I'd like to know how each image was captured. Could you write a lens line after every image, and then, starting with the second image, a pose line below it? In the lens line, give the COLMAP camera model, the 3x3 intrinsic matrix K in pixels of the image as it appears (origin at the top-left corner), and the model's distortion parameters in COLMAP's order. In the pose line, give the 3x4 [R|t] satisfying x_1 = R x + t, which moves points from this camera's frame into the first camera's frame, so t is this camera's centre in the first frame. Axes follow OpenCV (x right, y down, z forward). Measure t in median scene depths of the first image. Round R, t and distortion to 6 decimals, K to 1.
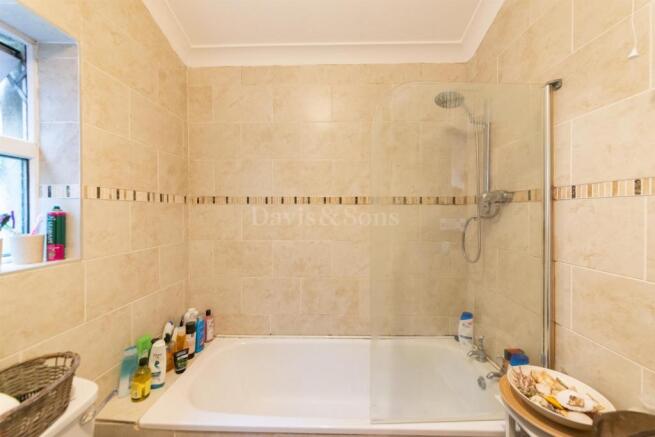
lens RADIAL K [[233.9, 0, 327.1], [0, 233.9, 208.1], [0, 0, 1]] dist [-0.000405, -0.000228]
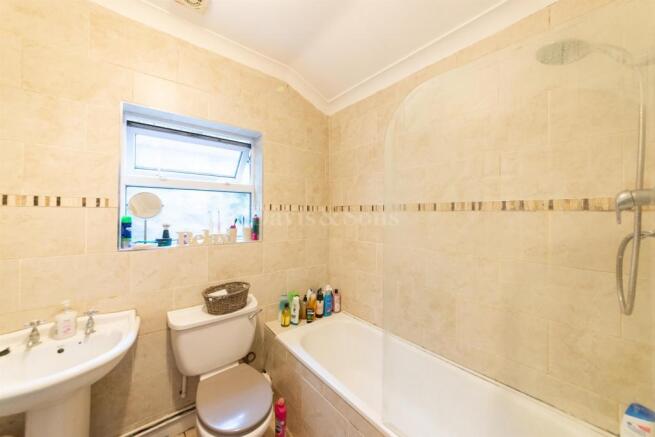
lens RADIAL K [[233.9, 0, 327.1], [0, 233.9, 208.1], [0, 0, 1]] dist [-0.000405, -0.000228]
pose [[0.653755, -0.017571, -0.756502, 0.489502], [0.003625, 0.999792, -0.020089, -0.011888], [0.756697, 0.010391, 0.653683, 0.063108]]
